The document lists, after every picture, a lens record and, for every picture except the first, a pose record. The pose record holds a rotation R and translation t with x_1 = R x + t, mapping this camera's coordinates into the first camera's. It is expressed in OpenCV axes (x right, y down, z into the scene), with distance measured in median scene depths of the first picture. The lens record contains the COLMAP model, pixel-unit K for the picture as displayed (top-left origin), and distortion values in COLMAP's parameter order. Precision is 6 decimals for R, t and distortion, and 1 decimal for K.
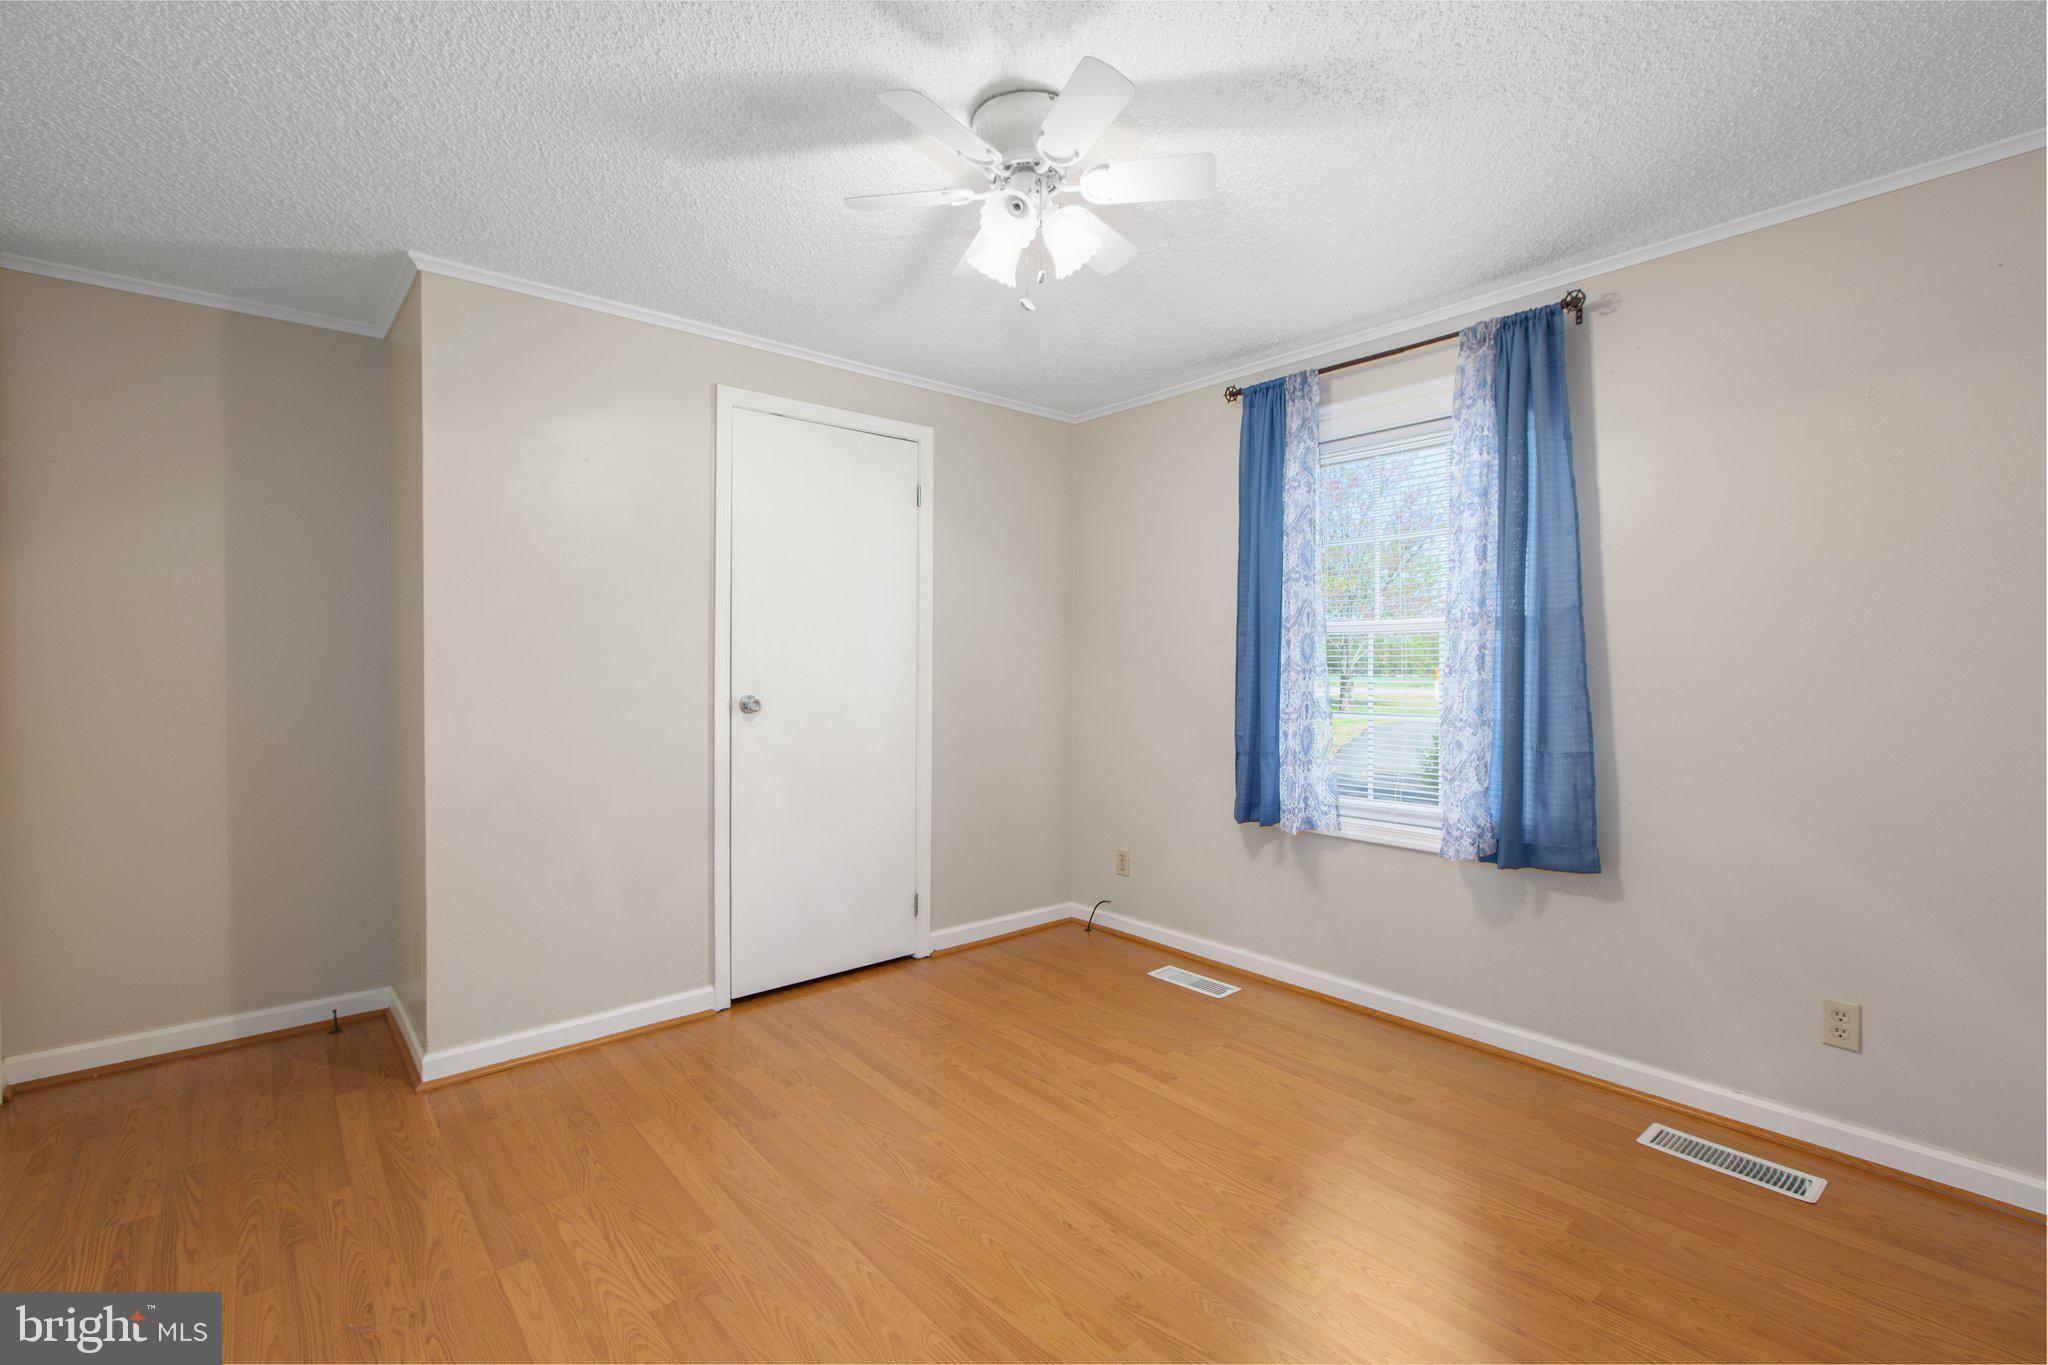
lens RADIAL K [[918.6, 0, 1030.3], [0, 918.6, 680.5], [0, 0, 1]] dist [-0.001973, -0.000841]
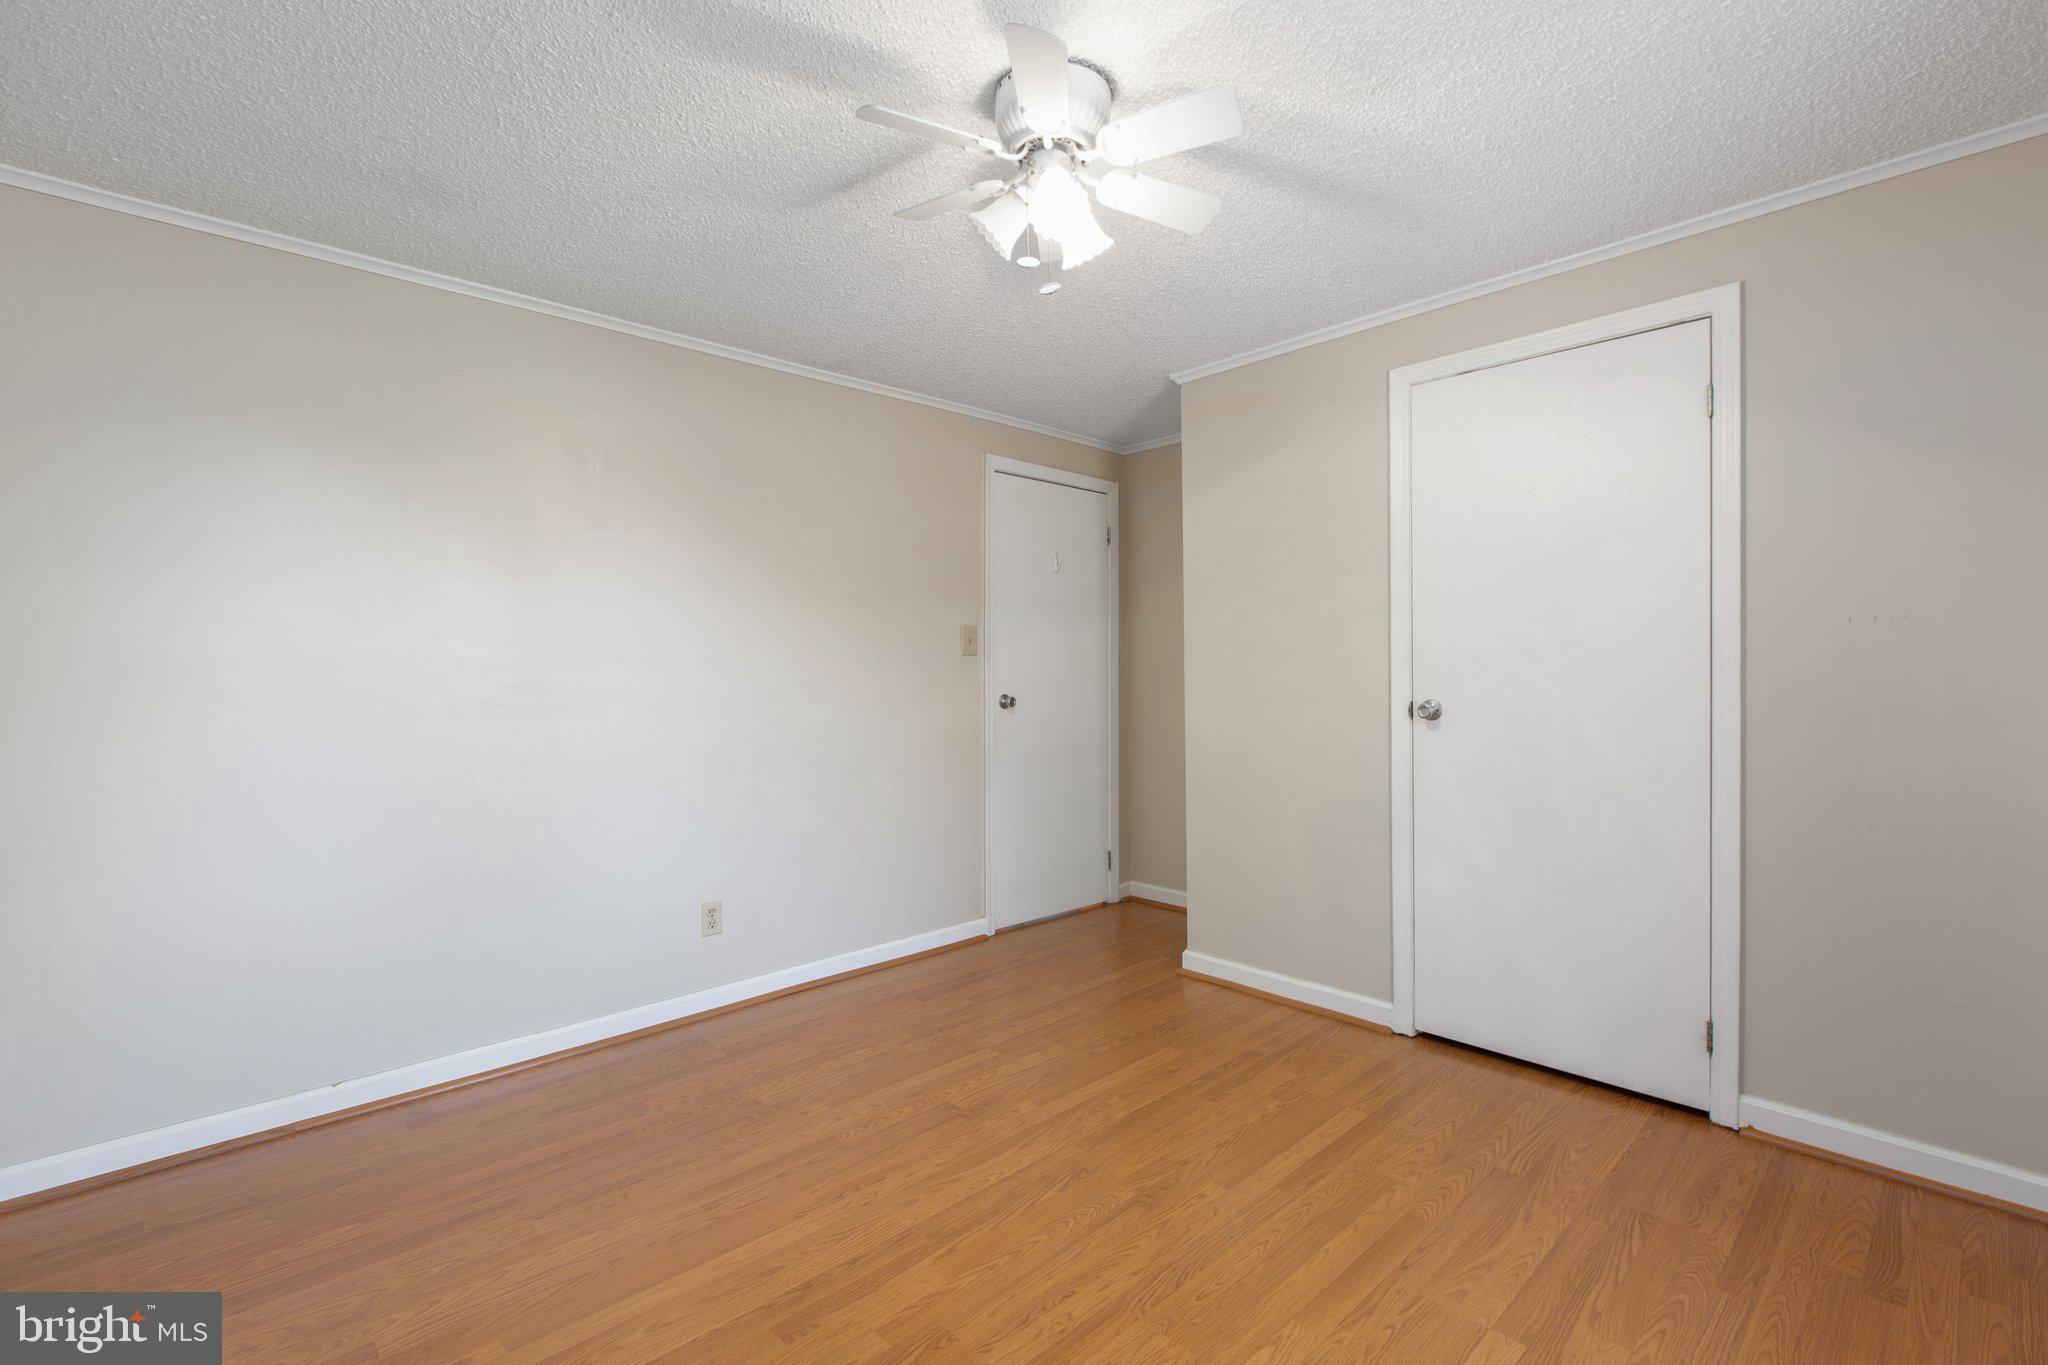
lens RADIAL K [[918.6, 0, 1032.6], [0, 918.6, 678.6], [0, 0, 1]] dist [-0.001973, -0.000841]
pose [[0.033663, 0.006651, -0.999411, 0.595942], [-0.014980, 0.999869, 0.006150, -0.004147], [0.999321, 0.014764, 0.033758, 0.599081]]
